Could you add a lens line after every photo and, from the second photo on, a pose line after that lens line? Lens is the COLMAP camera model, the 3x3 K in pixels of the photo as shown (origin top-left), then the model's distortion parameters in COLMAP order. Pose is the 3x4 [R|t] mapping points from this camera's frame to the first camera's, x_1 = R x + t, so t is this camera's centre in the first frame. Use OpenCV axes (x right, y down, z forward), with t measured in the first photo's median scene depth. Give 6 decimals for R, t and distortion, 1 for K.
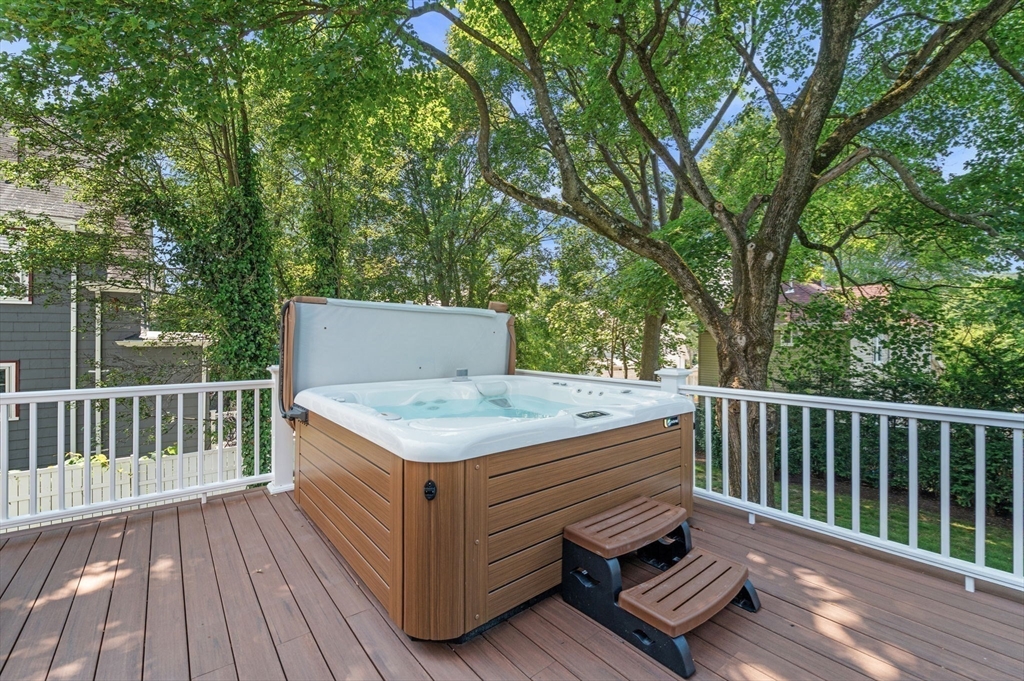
lens RADIAL K [[424.0, 0, 512.5], [0, 424.0, 340.1], [0, 0, 1]] dist [-0.011291, -0.000821]
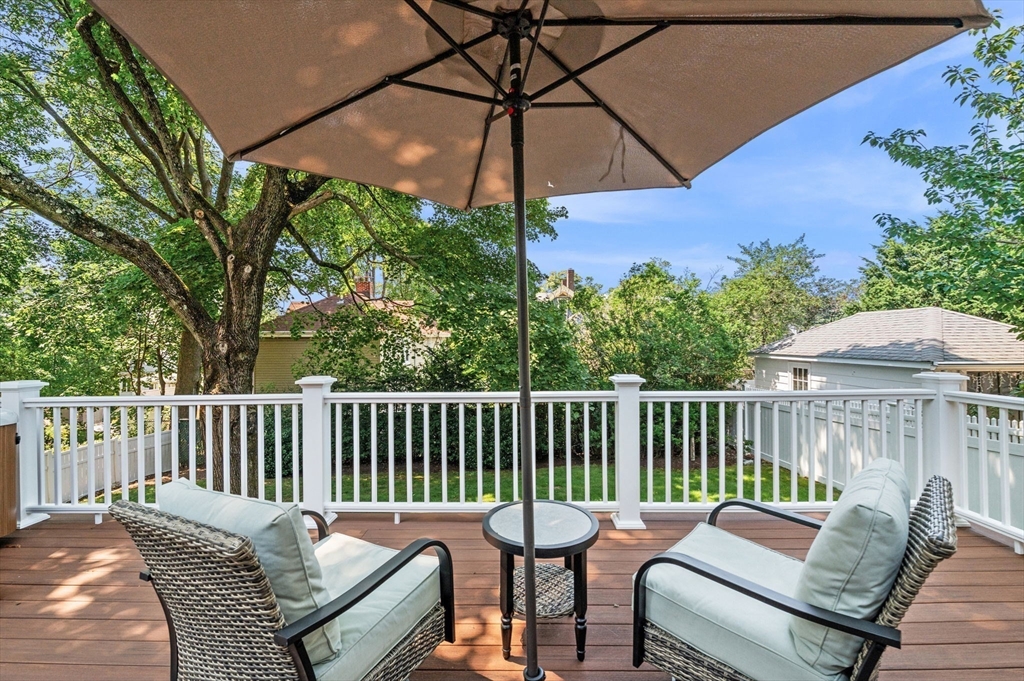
lens RADIAL K [[441.4, 0, 508.6], [0, 441.4, 336.7], [0, 0, 1]] dist [0.007209, -0.001120]
pose [[0.669929, -0.003771, 0.742416, 0.200612], [0.020277, 0.999707, -0.013219, 0.002681], [-0.742148, 0.023910, 0.669809, -0.240173]]
